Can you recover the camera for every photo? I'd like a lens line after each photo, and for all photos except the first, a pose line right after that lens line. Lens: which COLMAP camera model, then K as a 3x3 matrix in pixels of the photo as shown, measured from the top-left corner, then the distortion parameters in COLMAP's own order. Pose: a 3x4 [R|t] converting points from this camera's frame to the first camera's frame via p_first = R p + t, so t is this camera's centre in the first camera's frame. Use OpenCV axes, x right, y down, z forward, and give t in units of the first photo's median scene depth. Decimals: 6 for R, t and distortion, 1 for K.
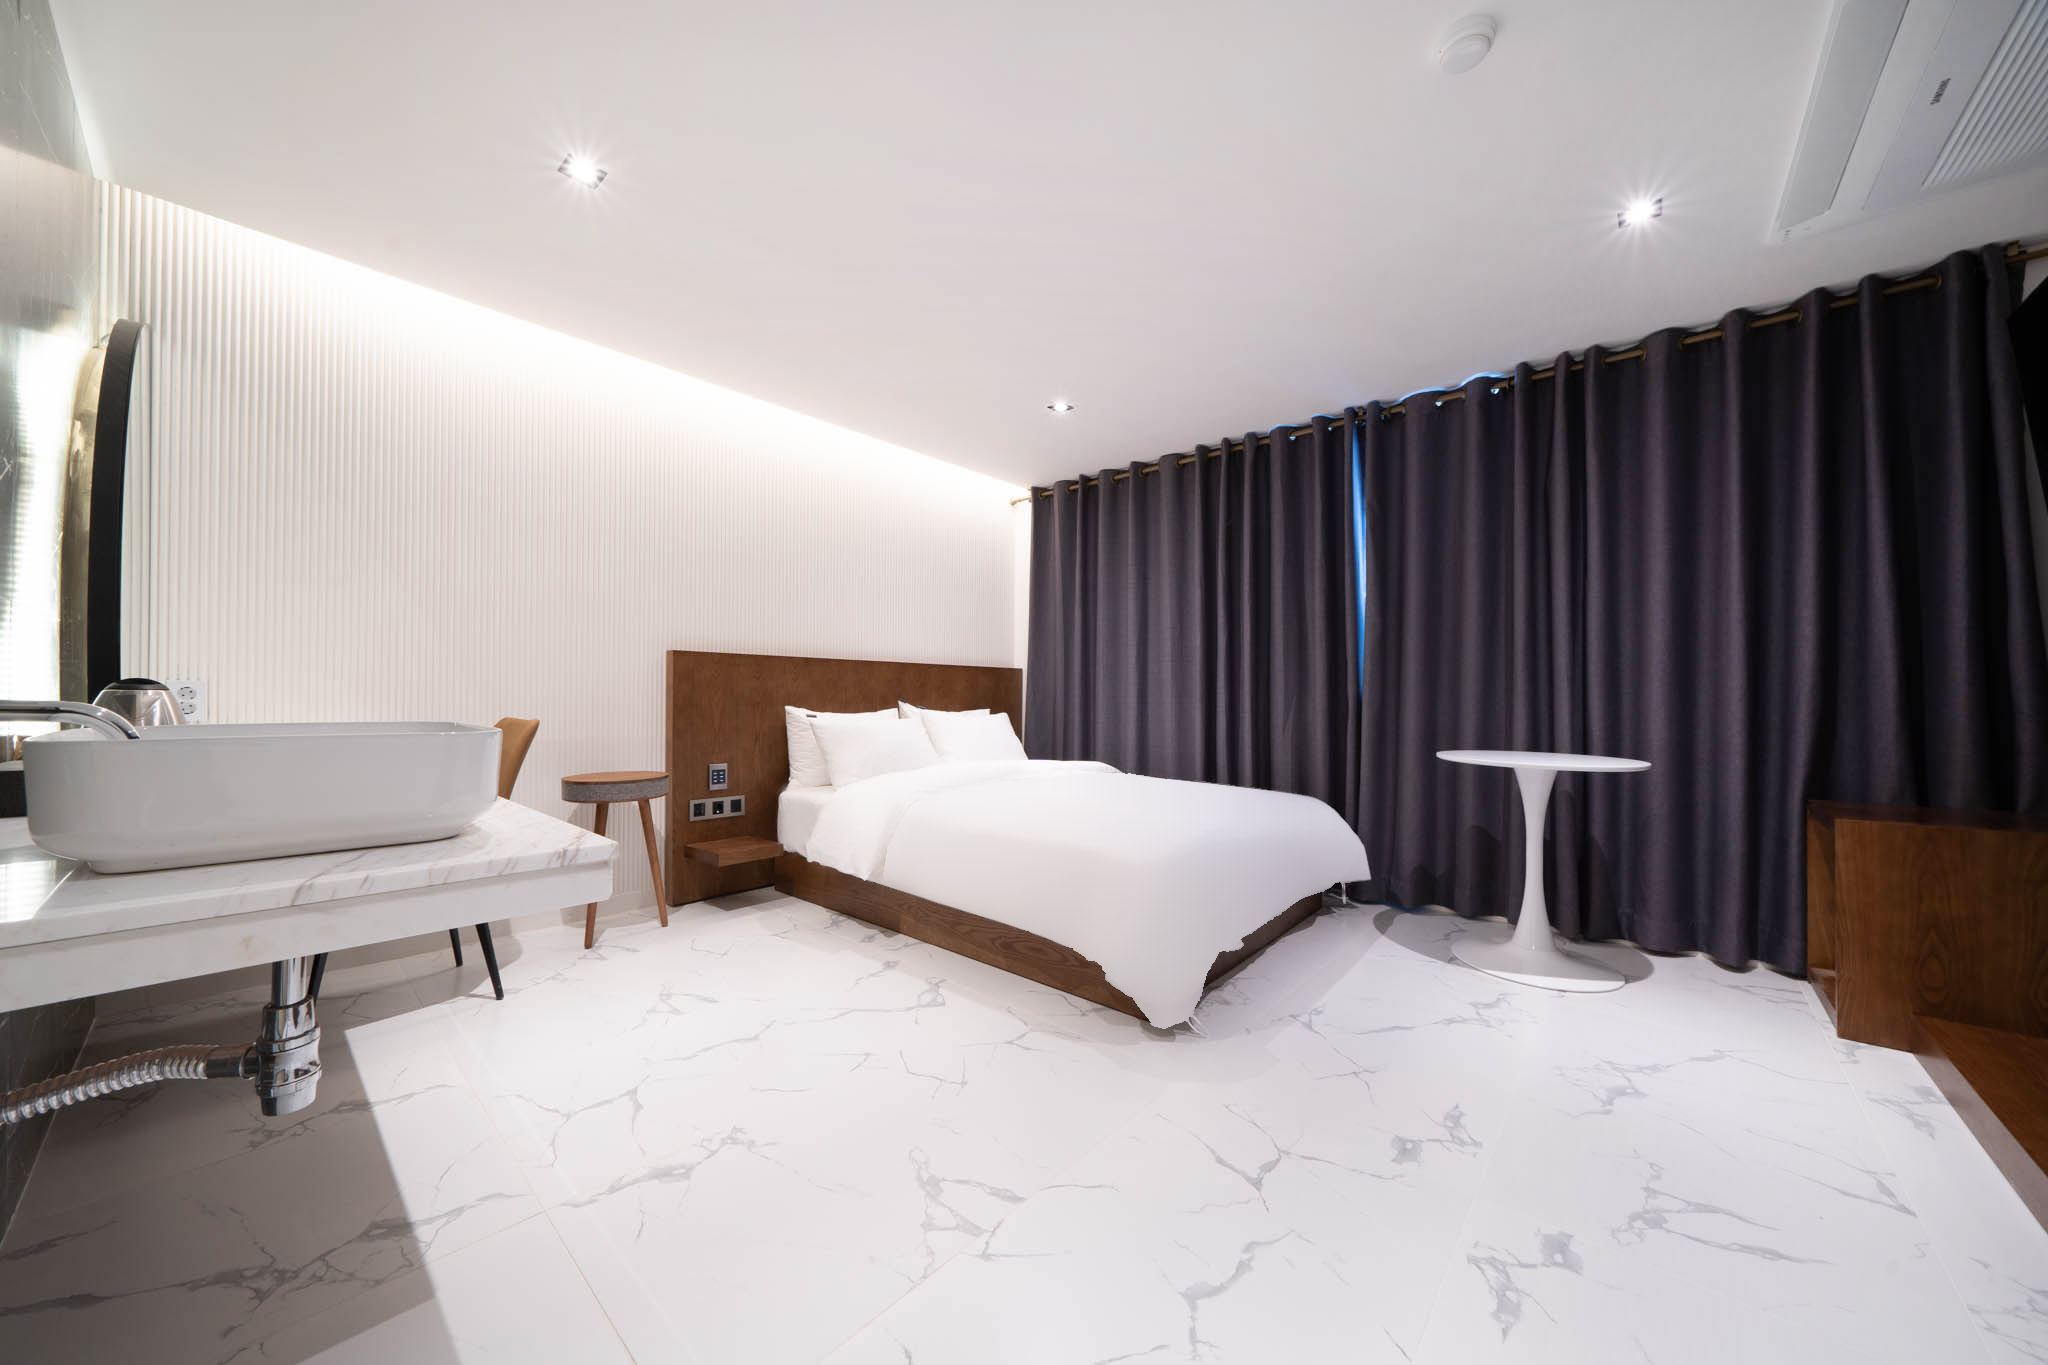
lens RADIAL K [[694.6, 0, 994.6], [0, 694.6, 697.5], [0, 0, 1]] dist [-0.009350, 0.000066]
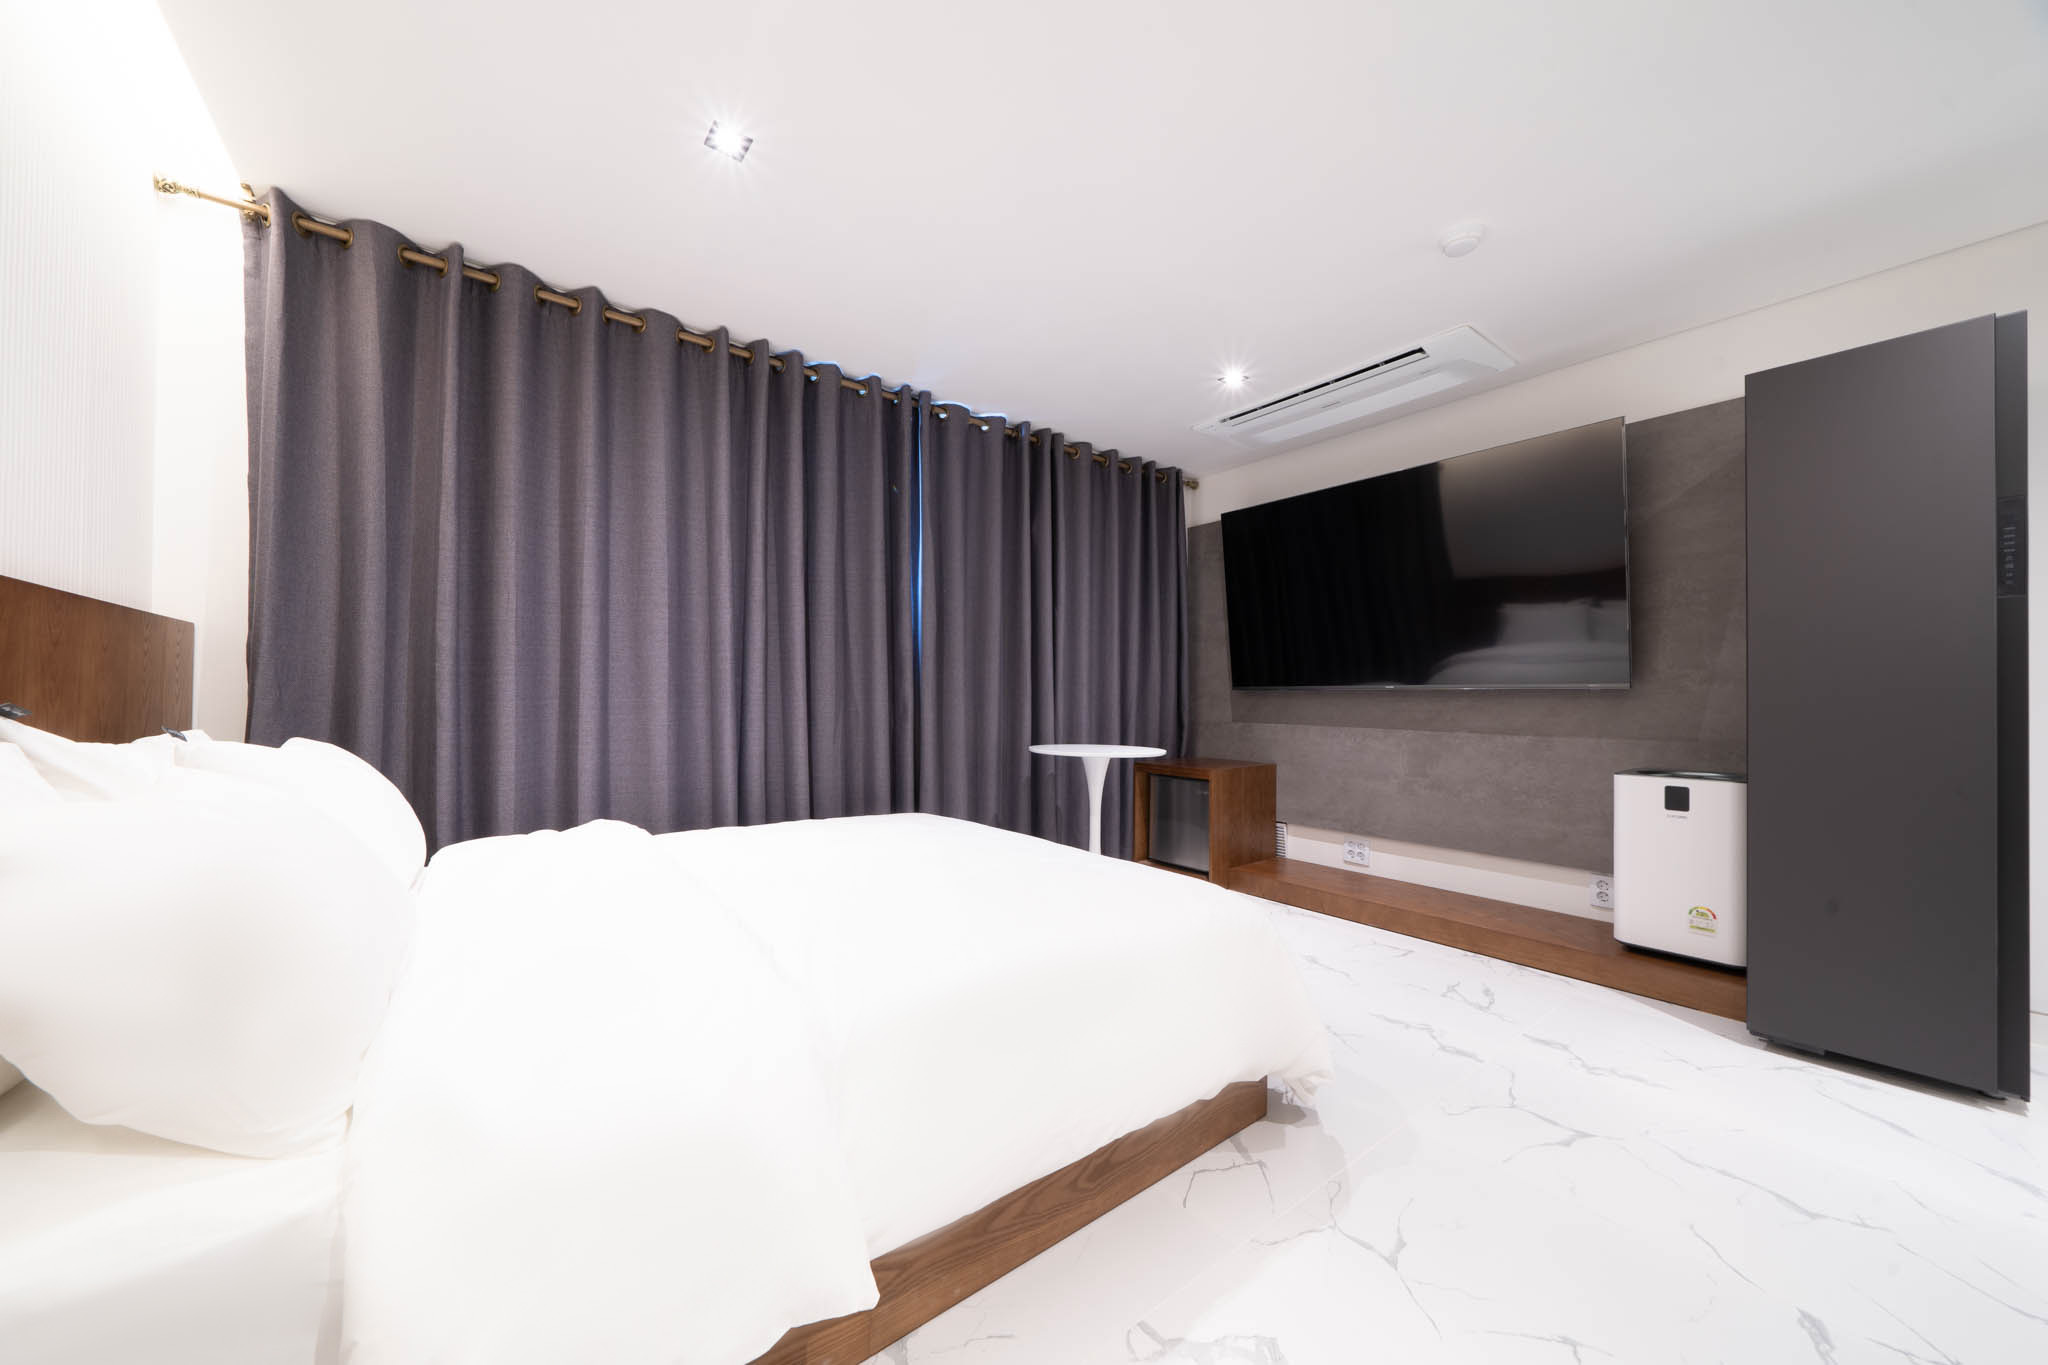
lens RADIAL K [[694.6, 0, 994.6], [0, 694.6, 697.5], [0, 0, 1]] dist [-0.009350, 0.000066]
pose [[0.193938, 0.000304, 0.981014, -0.489920], [-0.011981, 0.999926, 0.002058, -0.007520], [-0.980941, -0.012152, 0.193928, 0.917478]]
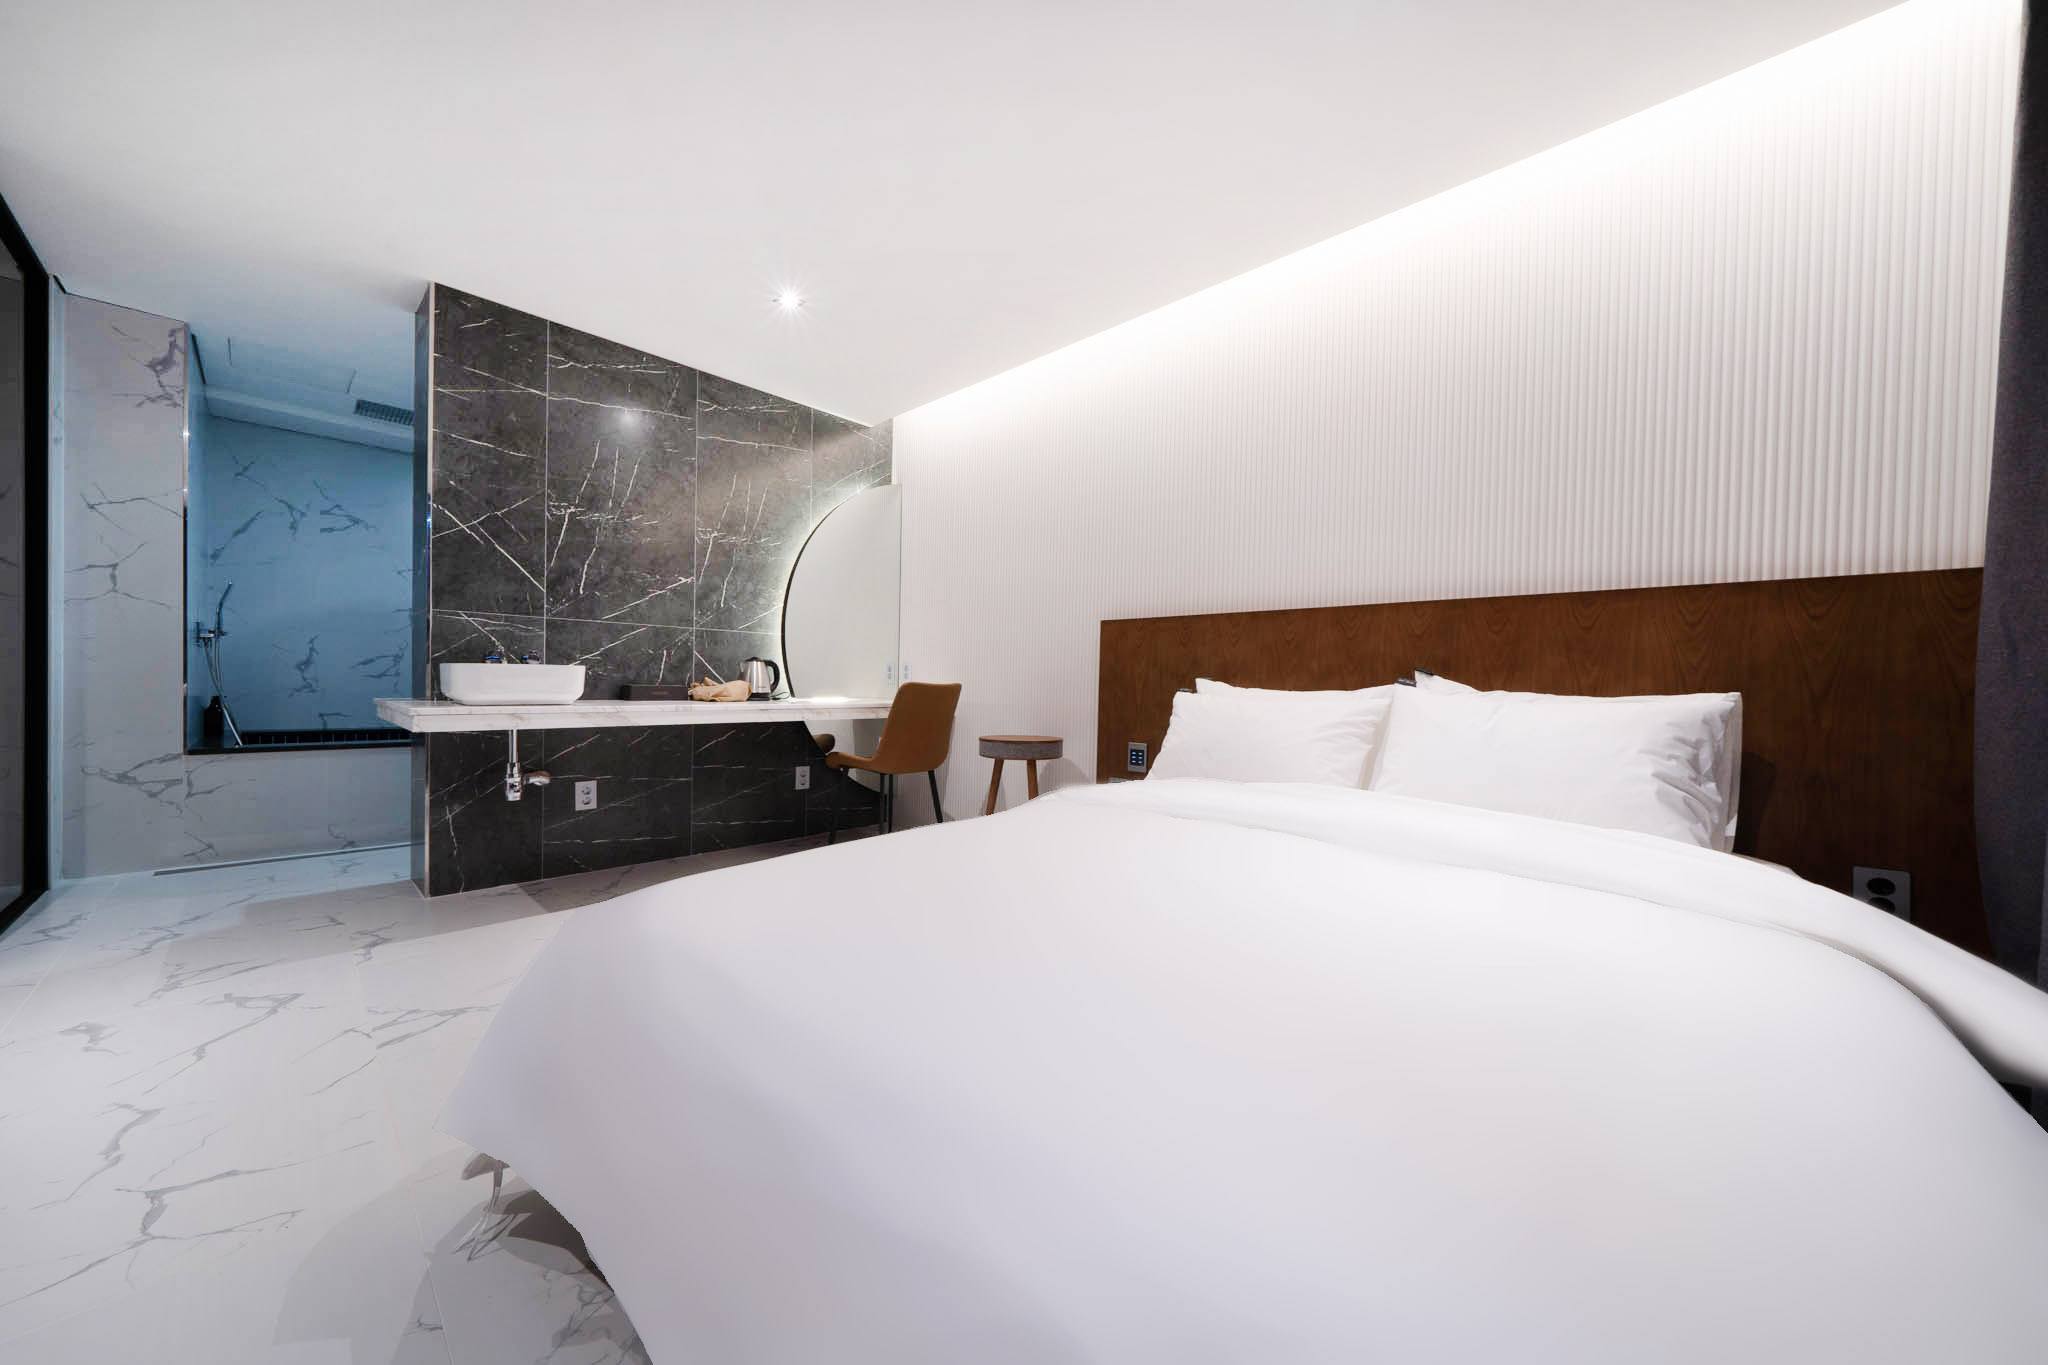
lens RADIAL K [[698.1, 0, 1024.0], [0, 698.1, 682.5], [0, 0, 1]] dist [0.000330, 0.000091]
pose [[-0.006951, -0.002664, -0.999972, 0.656637], [-0.009559, 0.999951, -0.002598, 0.028392], [0.999930, 0.009541, -0.006976, 1.097401]]
